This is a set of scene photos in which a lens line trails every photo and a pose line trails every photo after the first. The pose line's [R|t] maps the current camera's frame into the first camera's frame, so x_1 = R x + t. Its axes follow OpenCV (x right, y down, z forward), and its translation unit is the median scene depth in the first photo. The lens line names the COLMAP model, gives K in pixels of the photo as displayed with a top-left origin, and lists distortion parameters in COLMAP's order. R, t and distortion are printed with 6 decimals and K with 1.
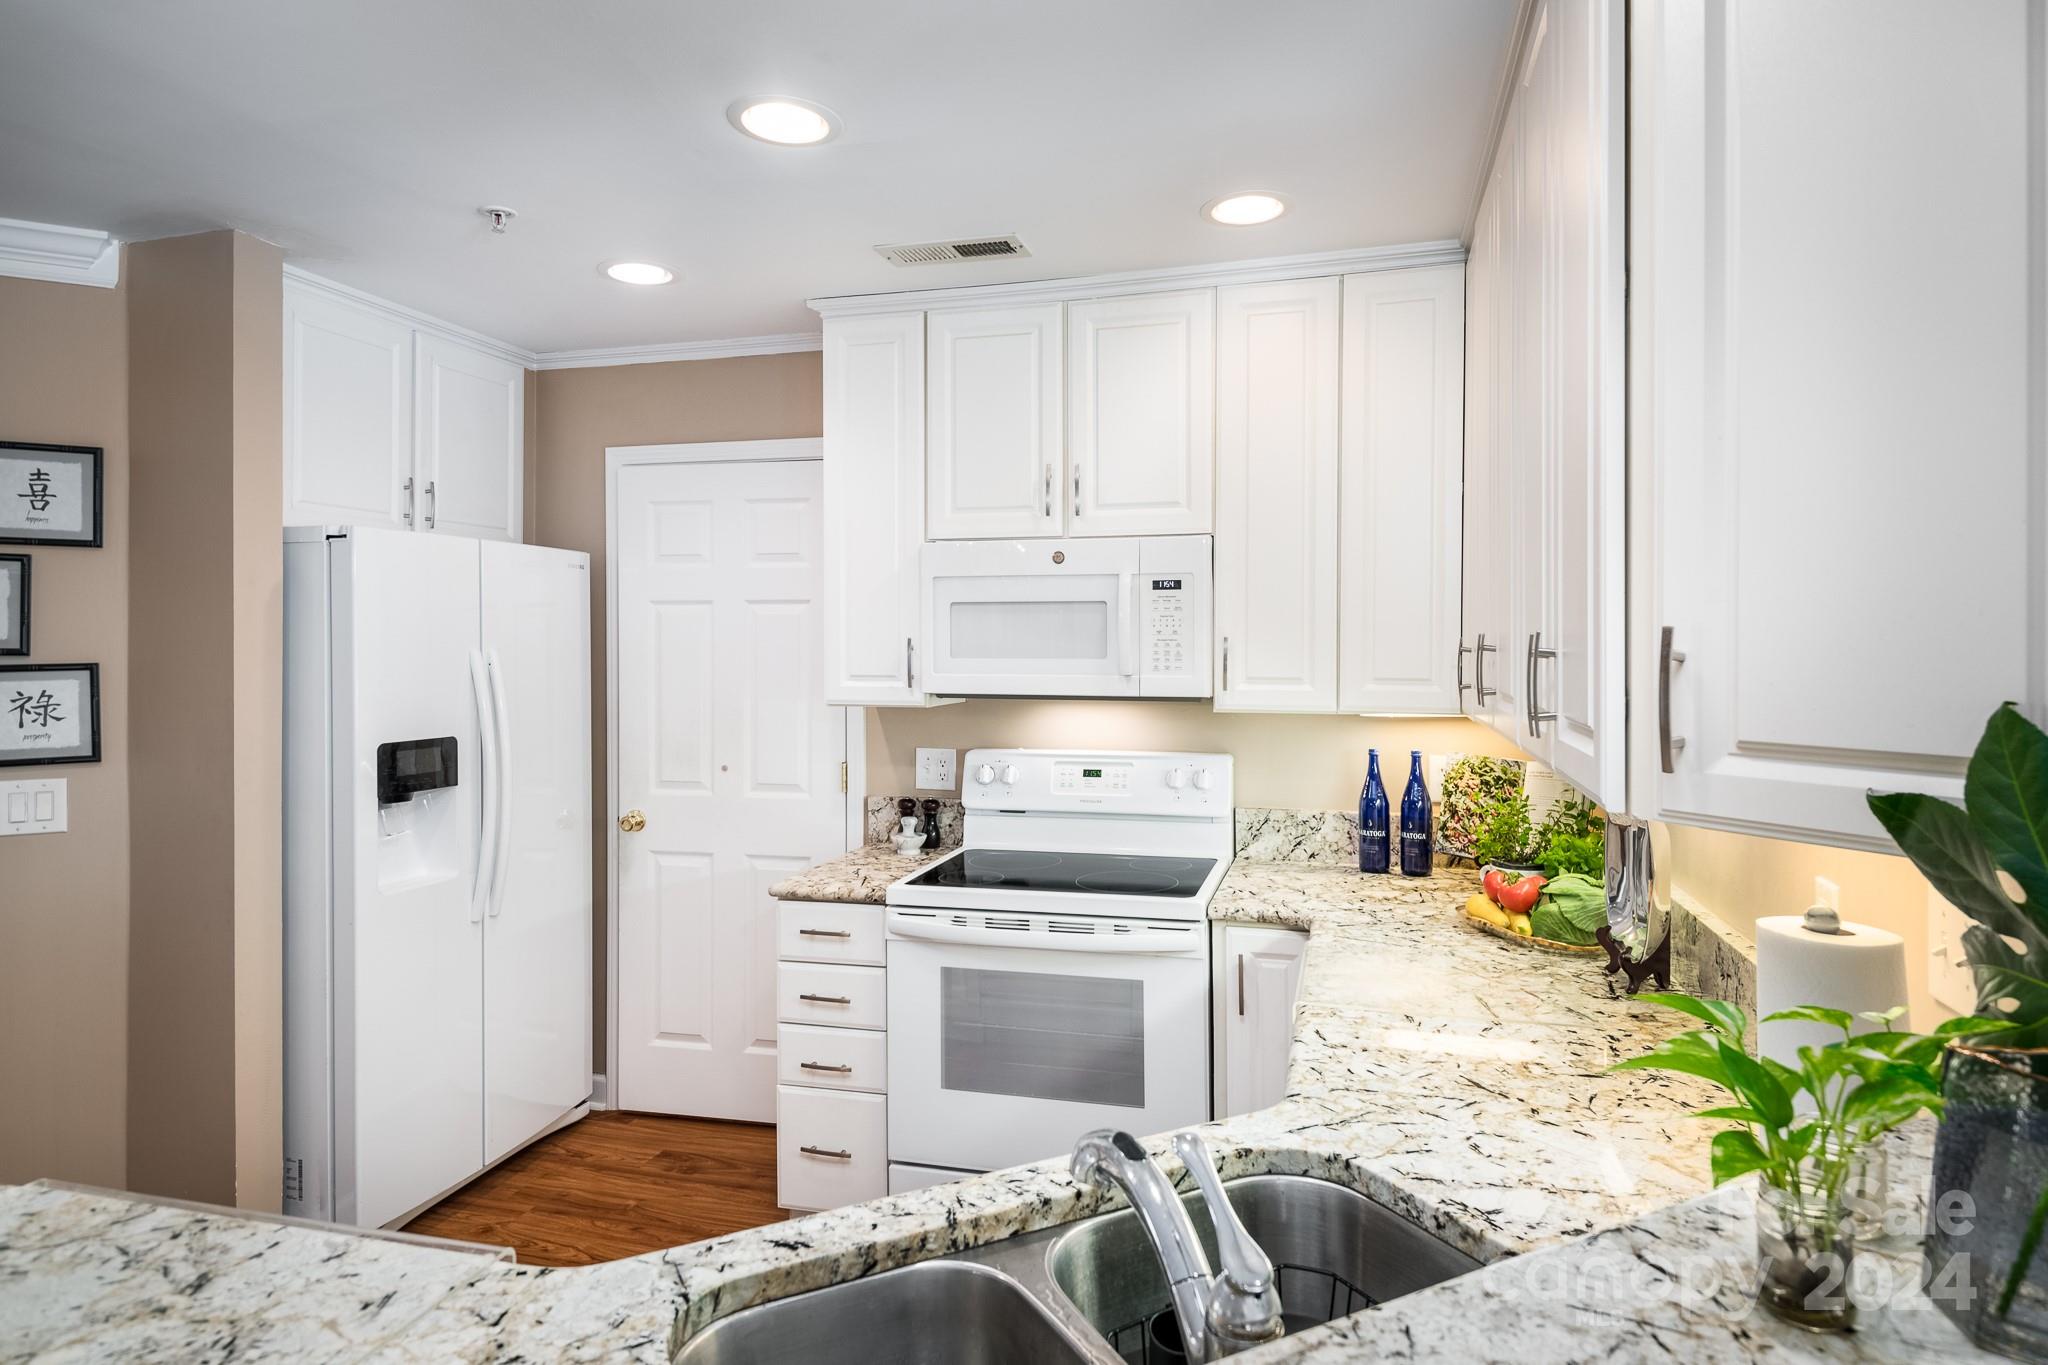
lens RADIAL K [[1154.5, 0, 1040.8], [0, 1154.5, 646.5], [0, 0, 1]] dist [0.002899, -0.003424]
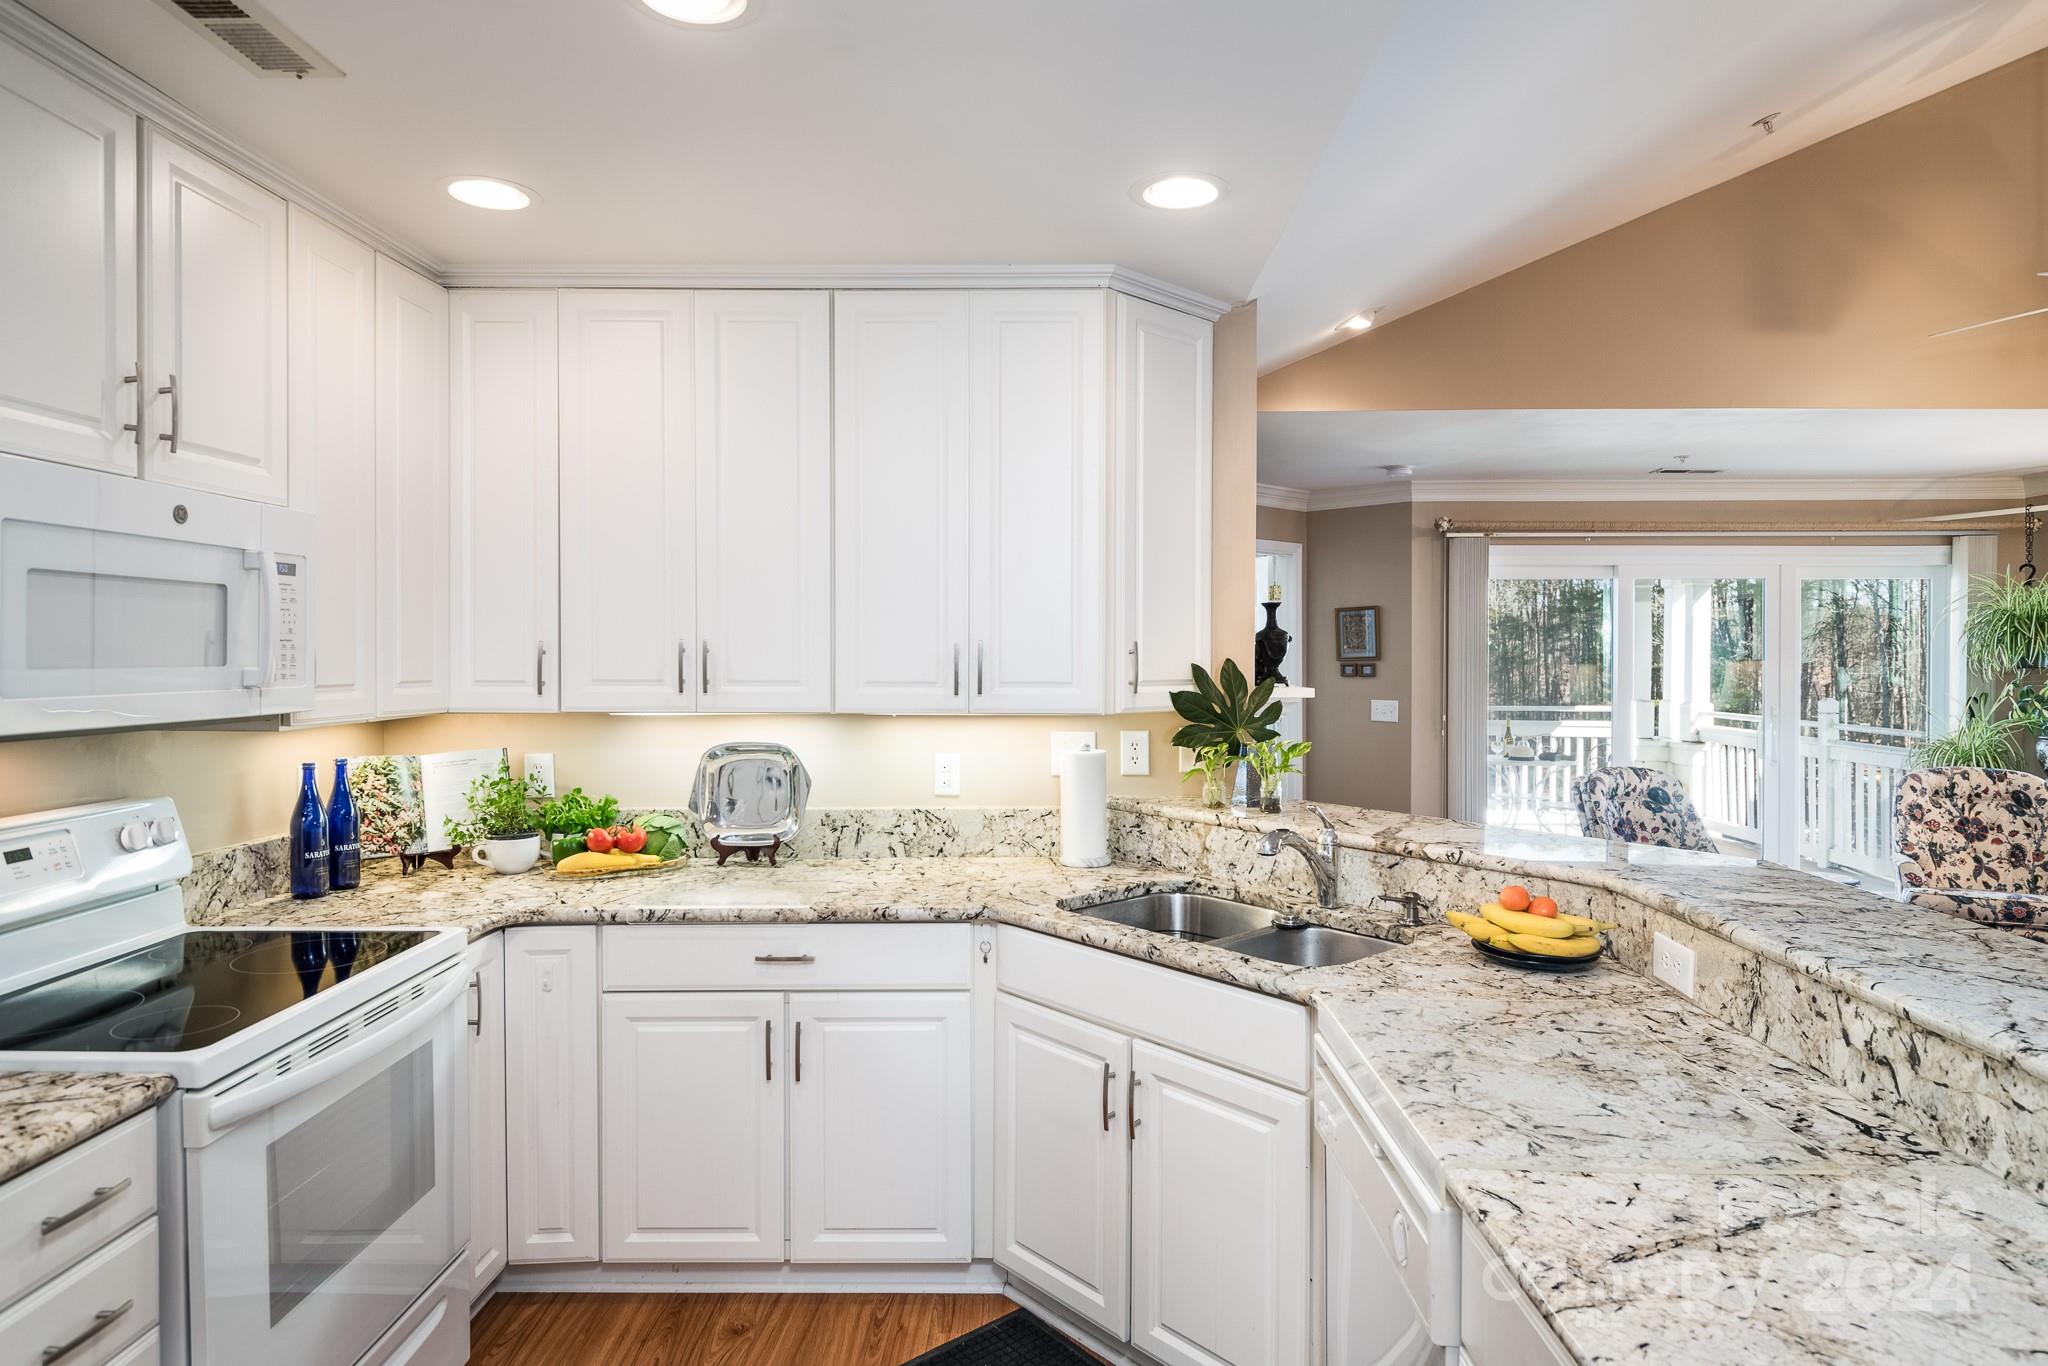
lens RADIAL K [[1187.5, 0, 1039.6], [0, 1187.5, 664.3], [0, 0, 1]] dist [0.041403, -0.031716]
pose [[-0.251392, -0.011230, 0.967820, -0.761370], [0.000836, 0.999930, 0.011820, 0.001438], [-0.967885, 0.003781, -0.251365, 0.679070]]
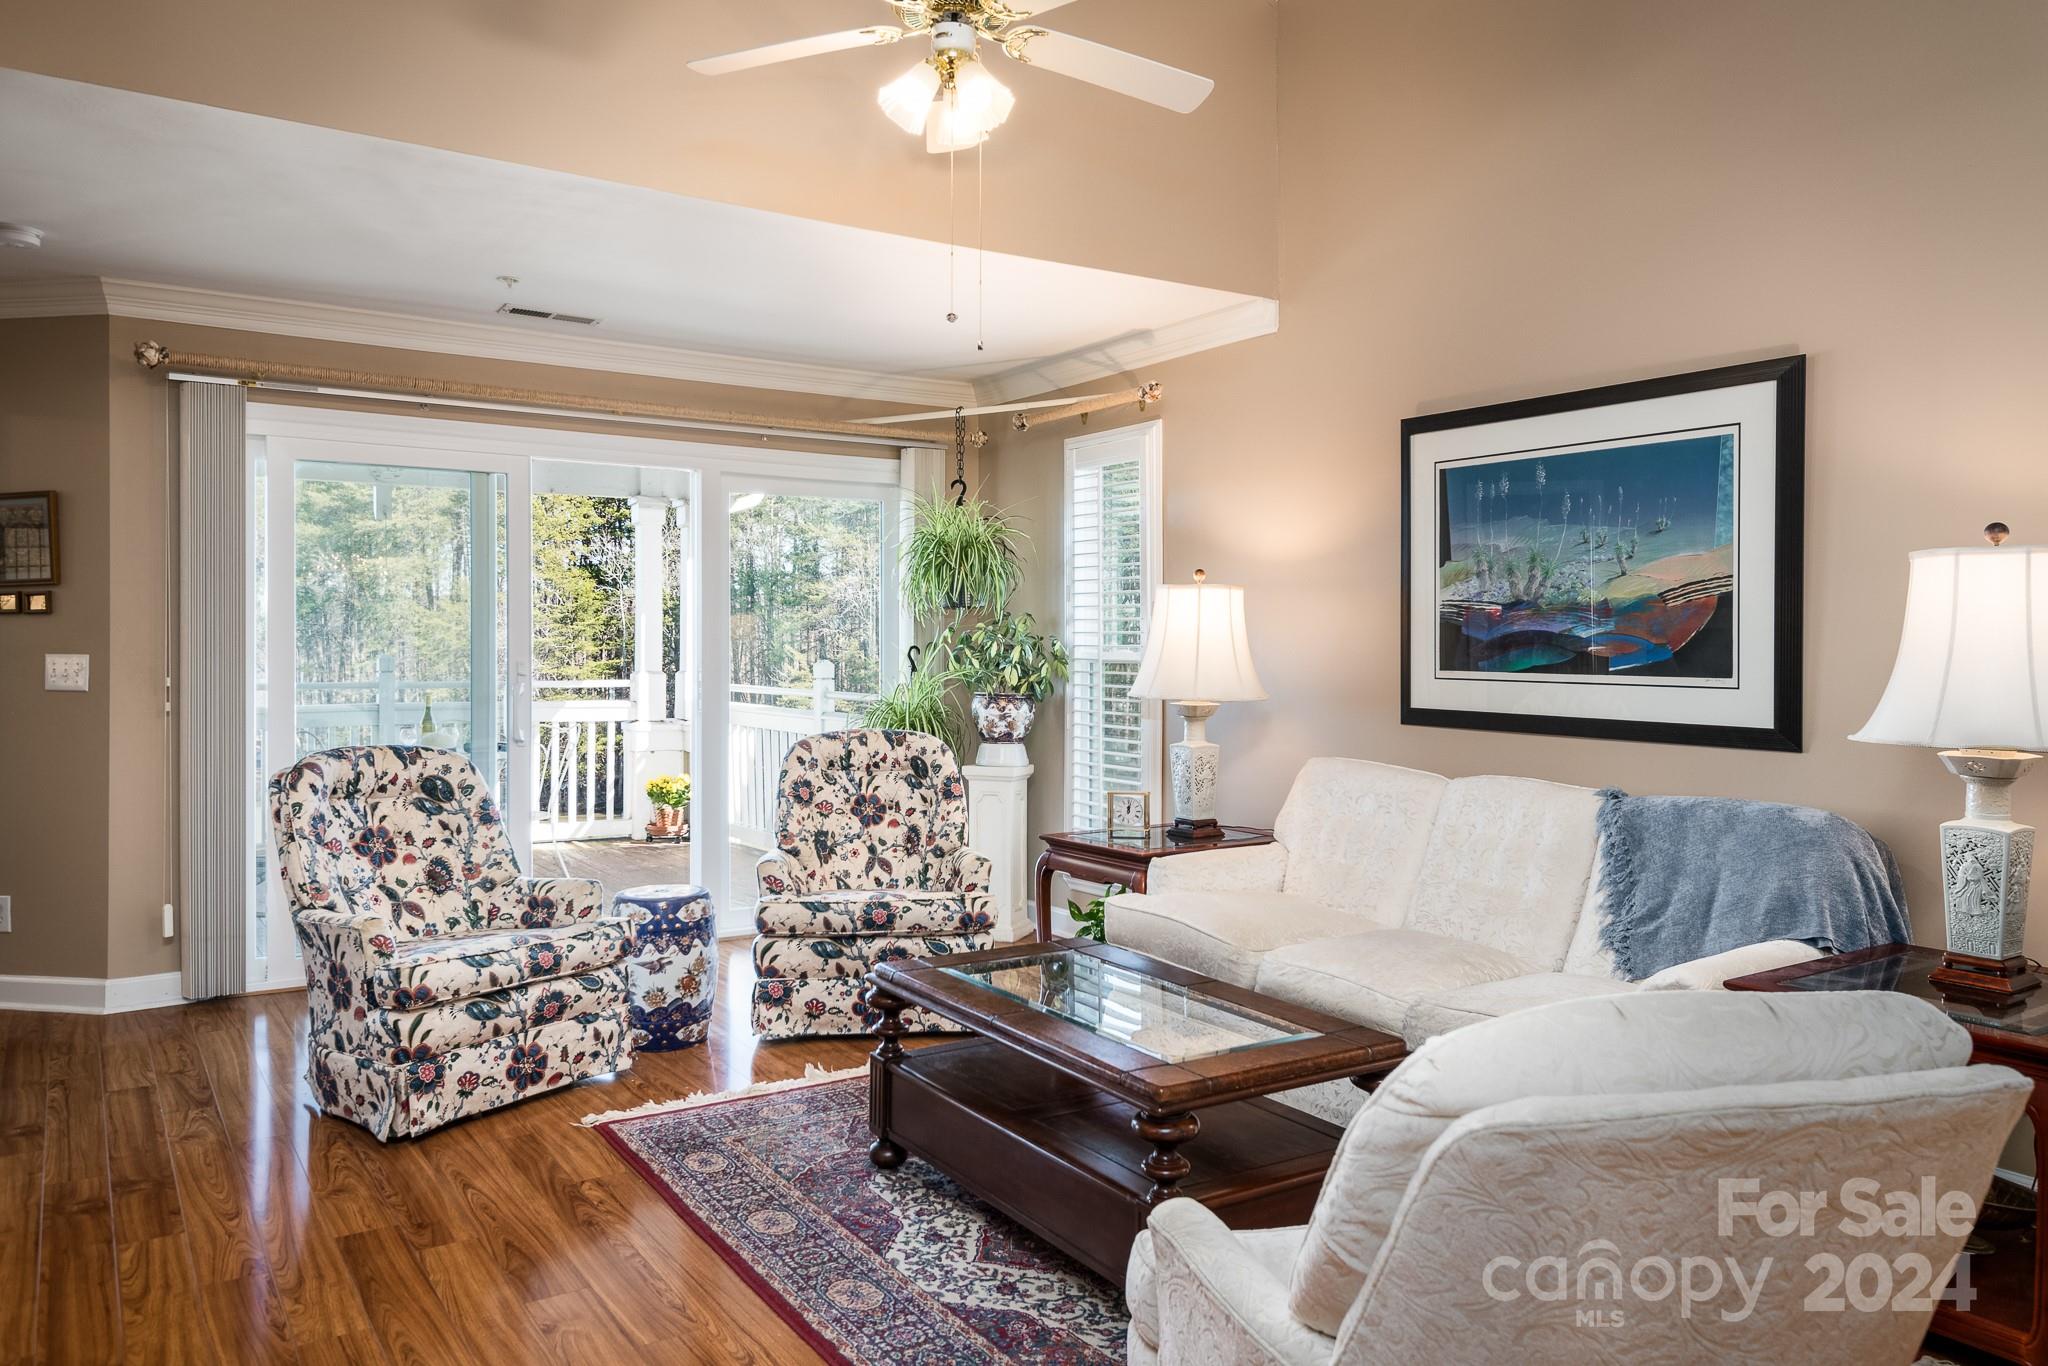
lens RADIAL K [[1444.6, 0, 1019.7], [0, 1444.6, 656.1], [0, 0, 1]] dist [0.051433, -0.034510]
pose [[-0.745199, -0.008725, 0.666785, -0.596283], [-0.003414, 0.999951, 0.009269, 0.081382], [-0.666833, 0.004631, -0.745193, -0.026779]]
